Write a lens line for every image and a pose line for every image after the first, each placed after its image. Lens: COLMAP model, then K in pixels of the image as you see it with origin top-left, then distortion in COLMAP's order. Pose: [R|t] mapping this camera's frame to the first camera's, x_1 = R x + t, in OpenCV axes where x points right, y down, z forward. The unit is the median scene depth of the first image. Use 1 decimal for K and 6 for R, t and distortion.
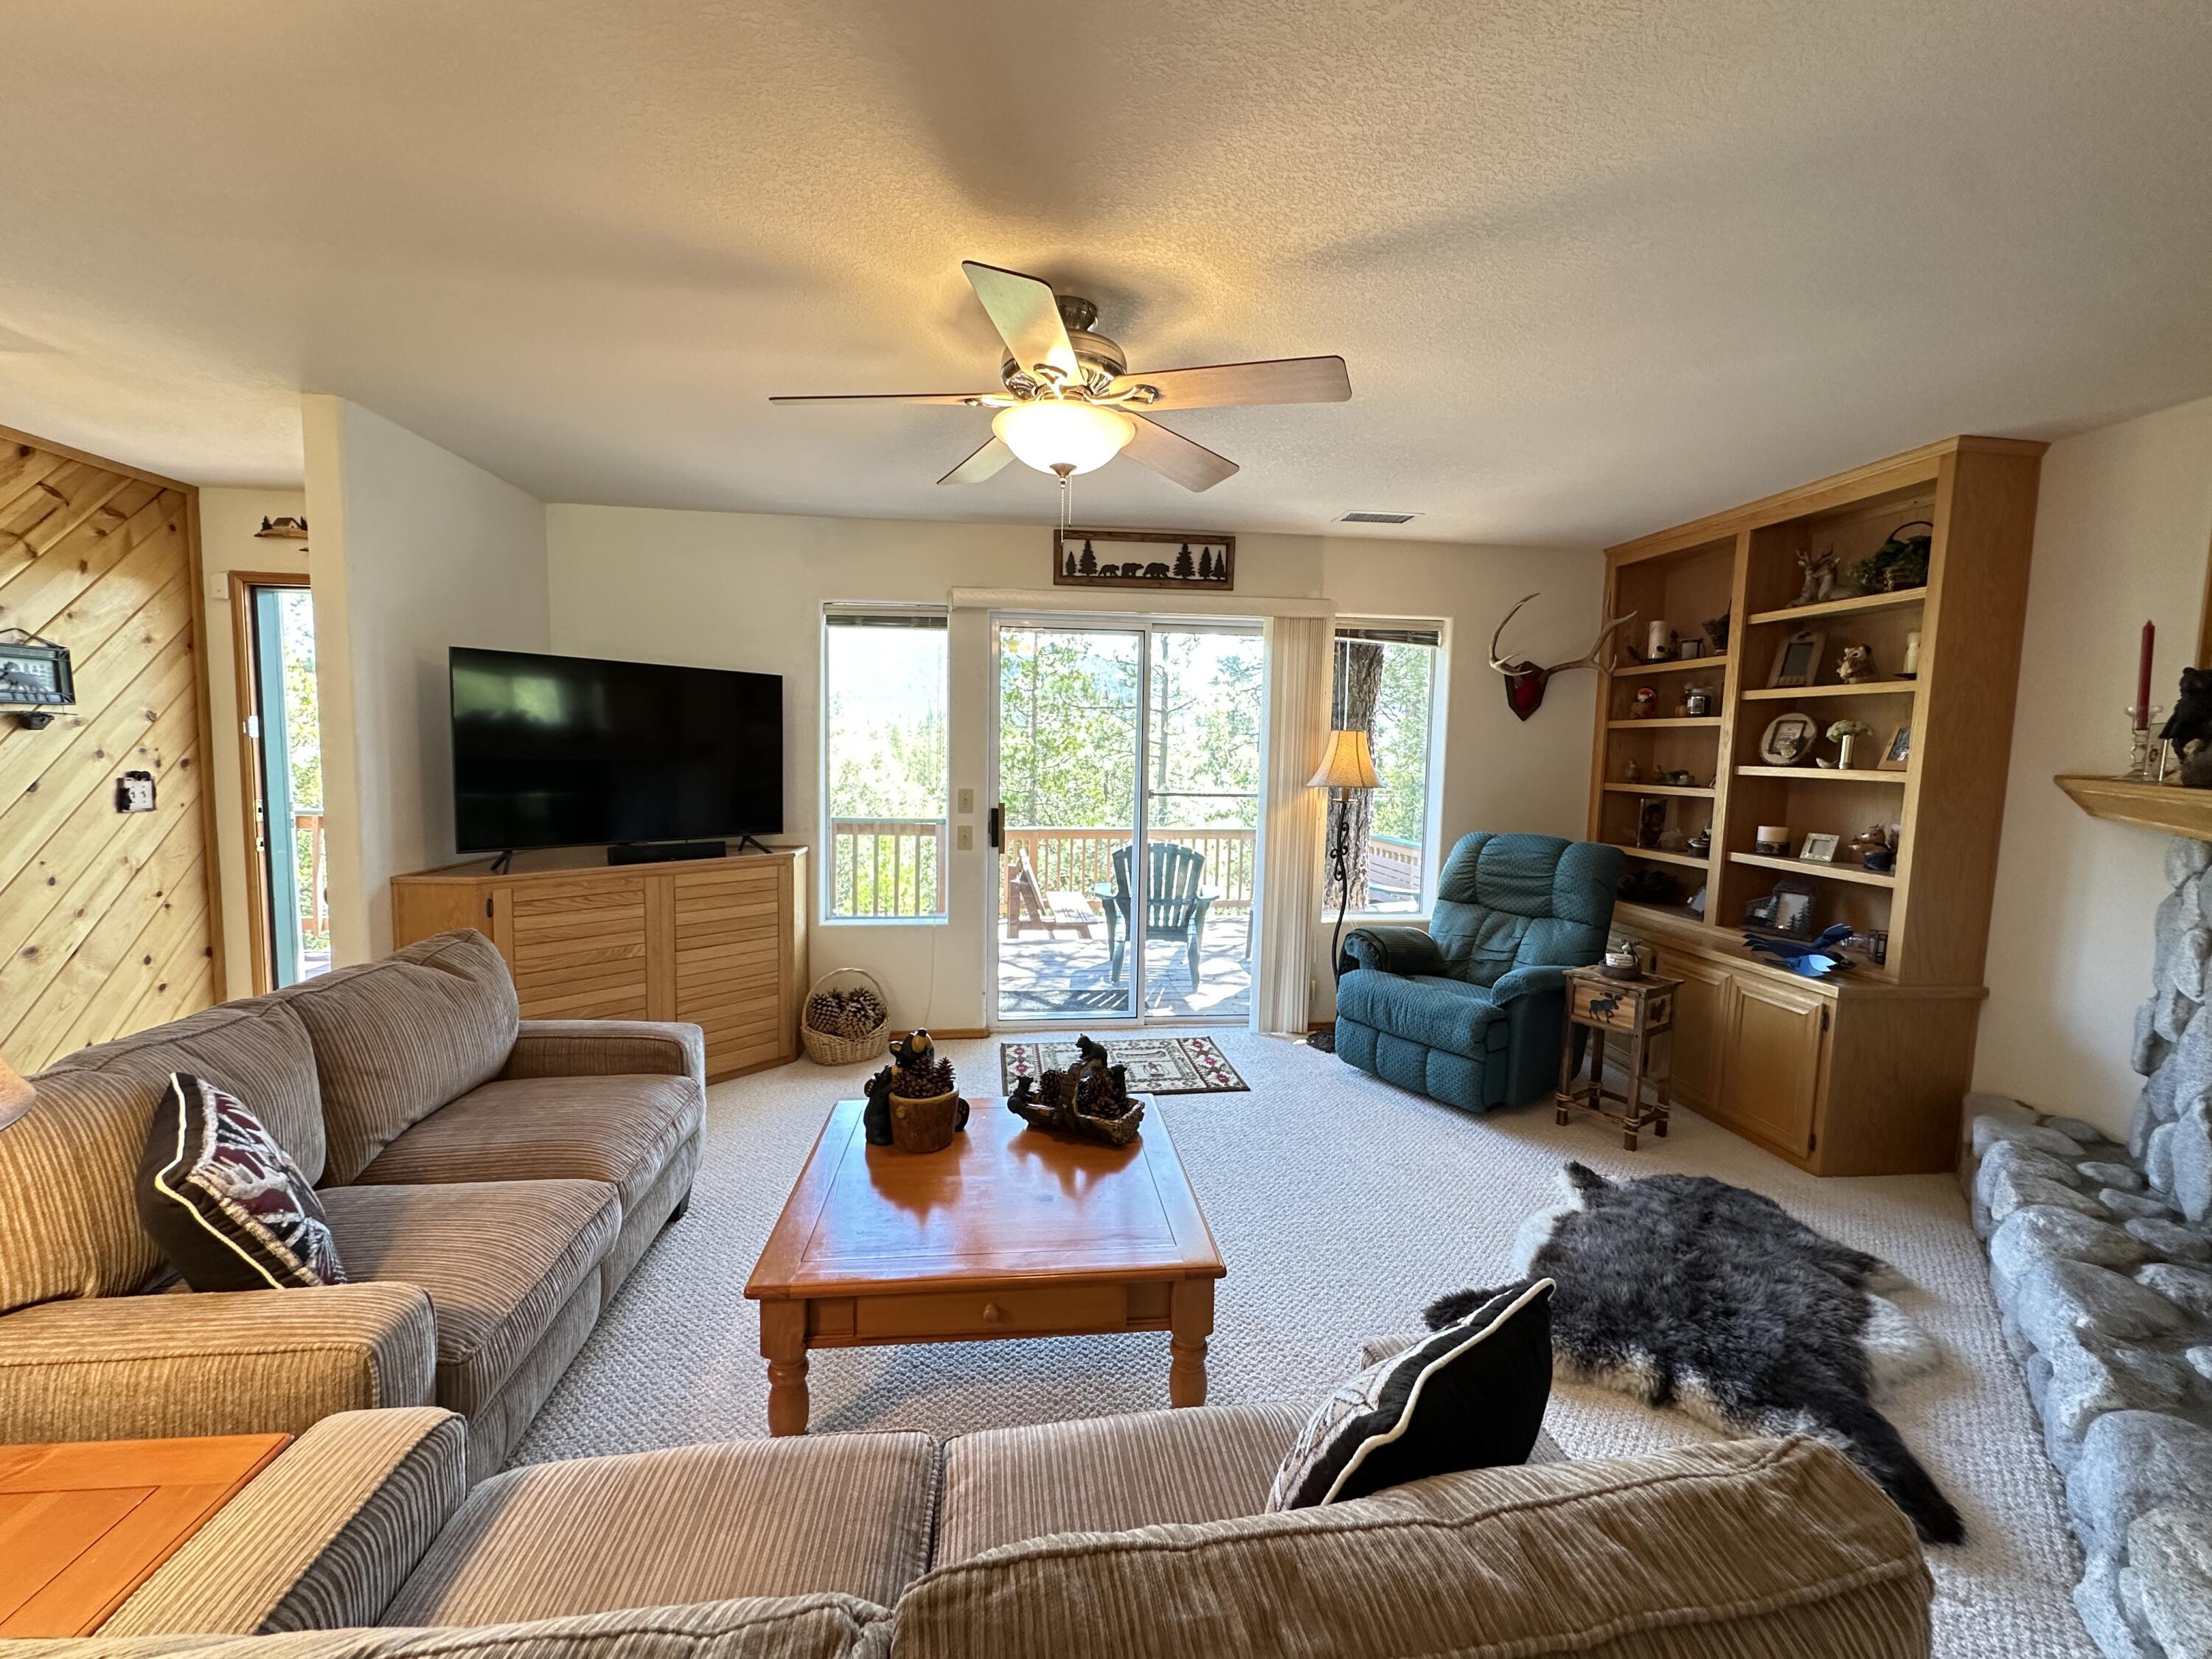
lens RADIAL K [[917.9, 0, 1106.0], [0, 917.9, 829.5], [0, 0, 1]] dist [0.000131, -0.000122]
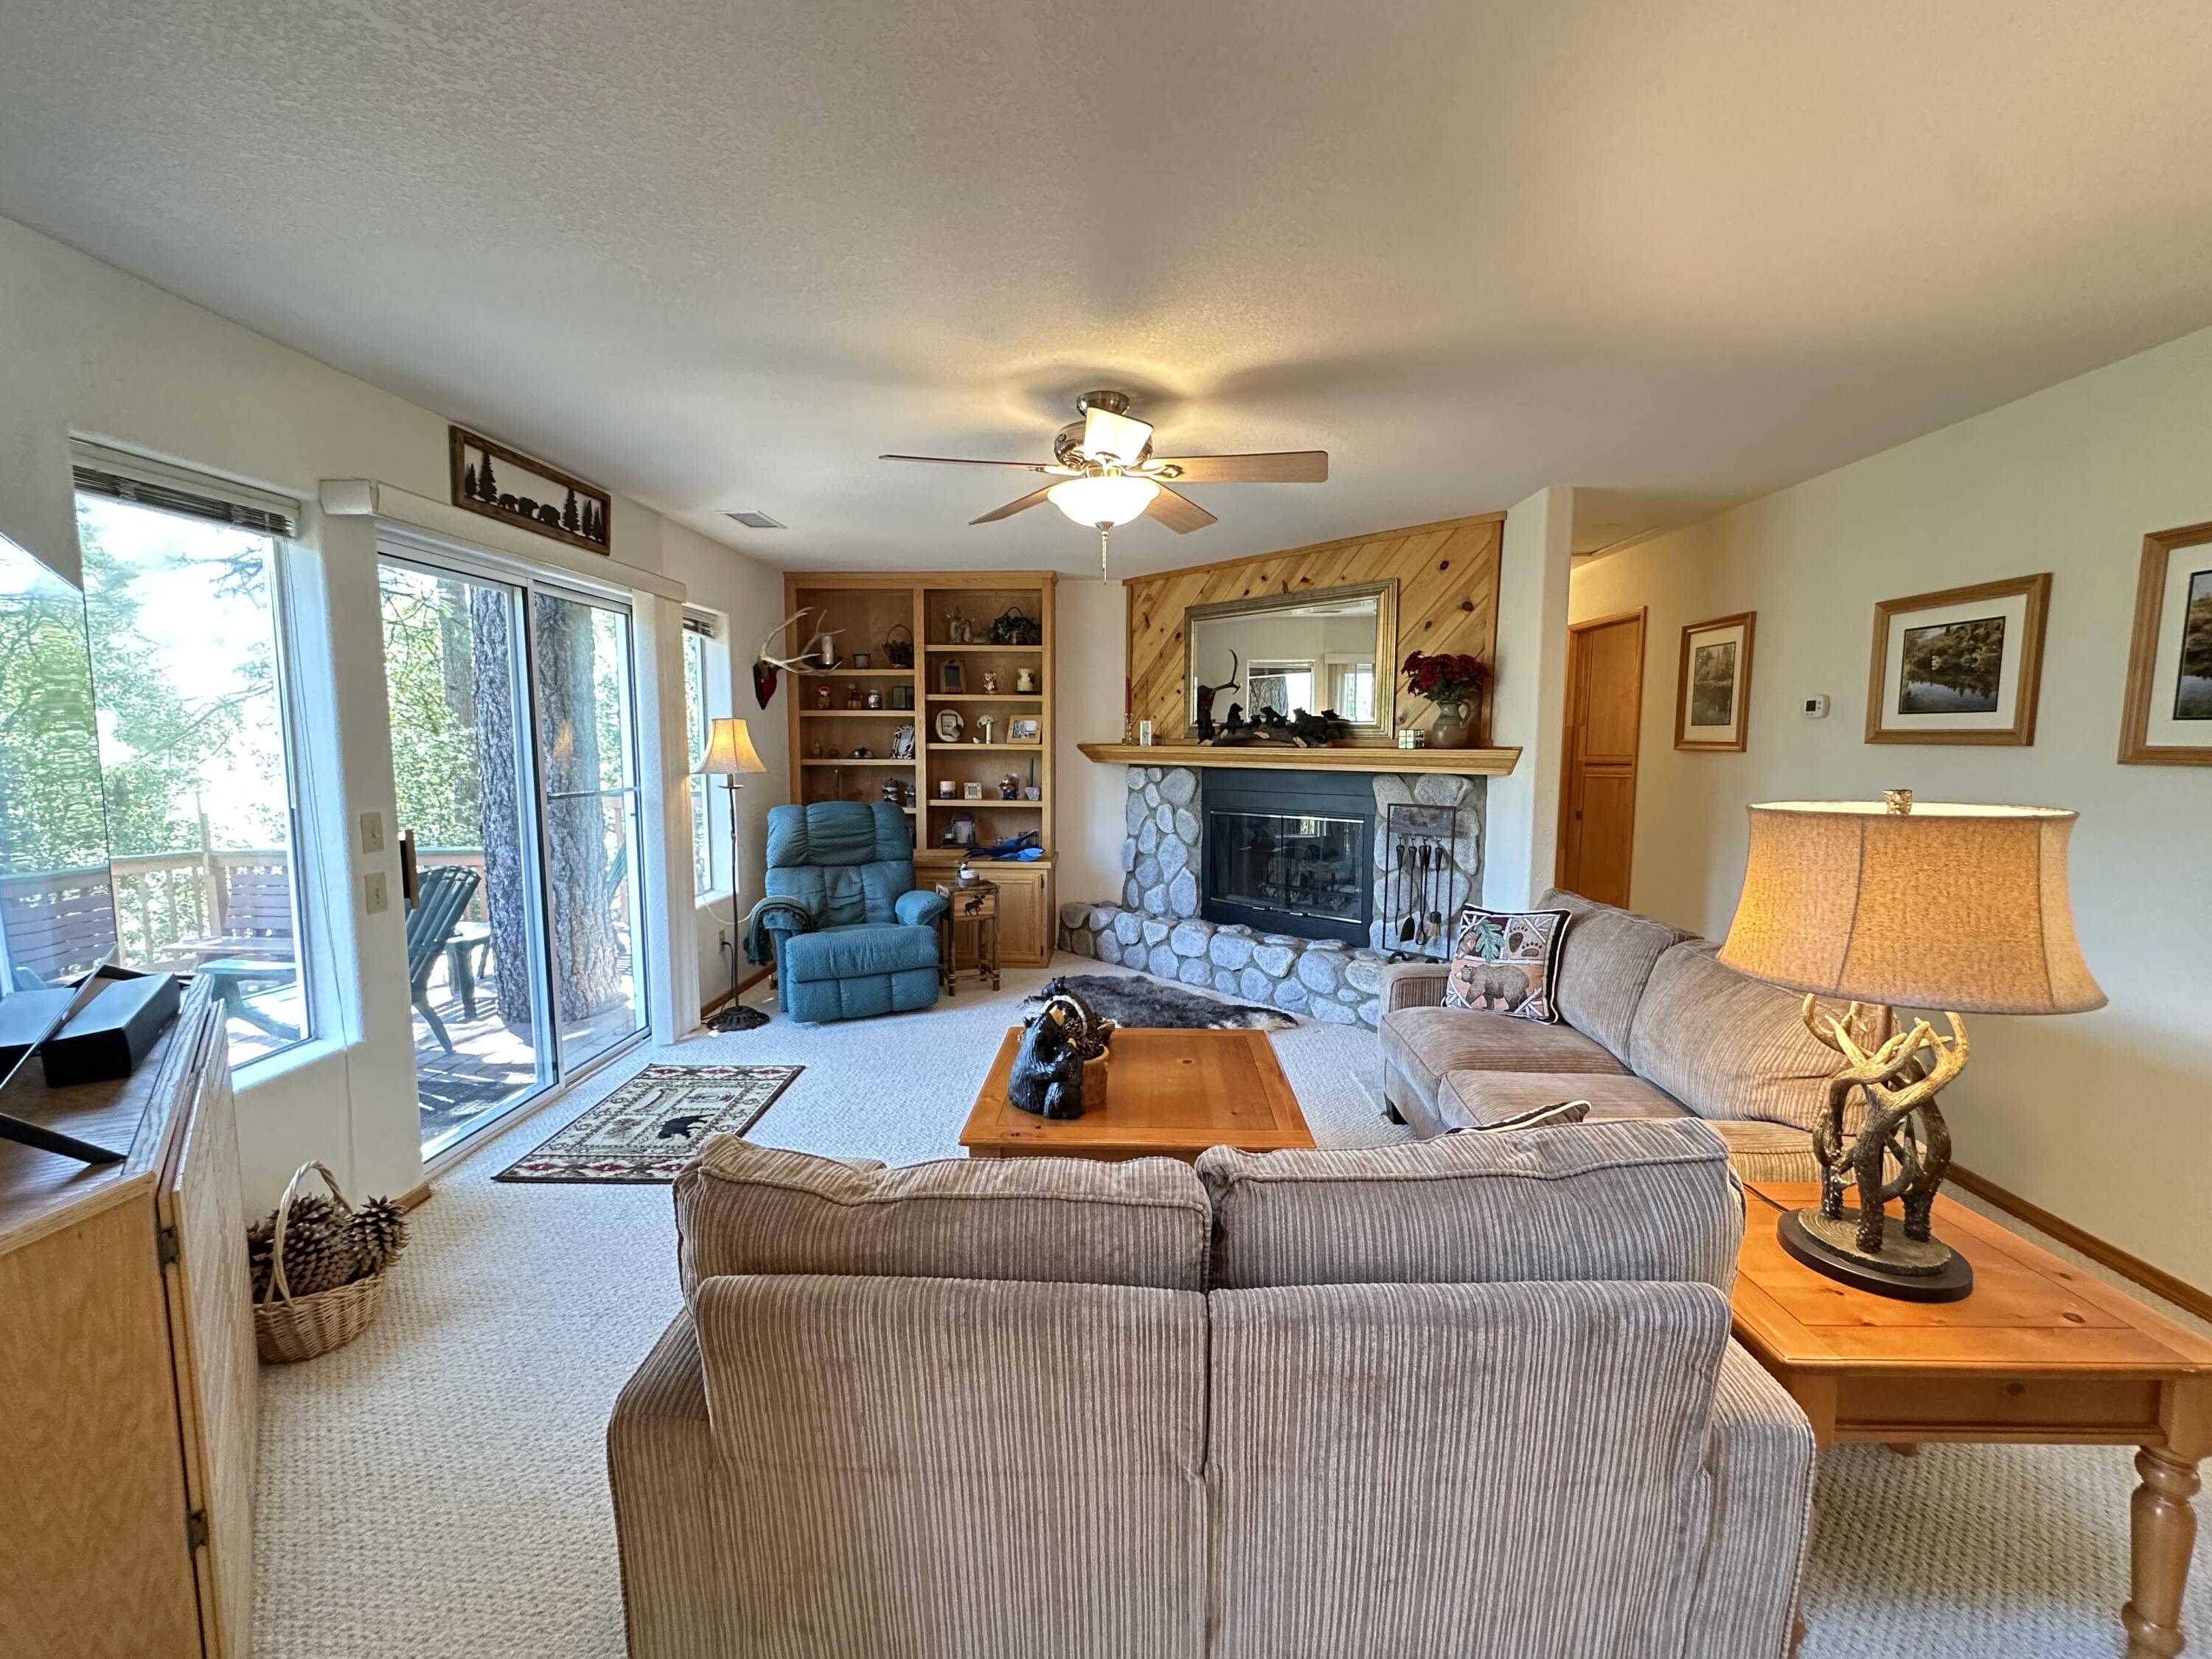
lens RADIAL K [[917.9, 0, 1106.0], [0, 917.9, 829.5], [0, 0, 1]] dist [0.000131, -0.000122]
pose [[0.136233, -0.117505, 0.983684, -0.729348], [0.089356, 0.990351, 0.105926, -0.057640], [-0.986639, 0.073467, 0.145418, 0.455145]]
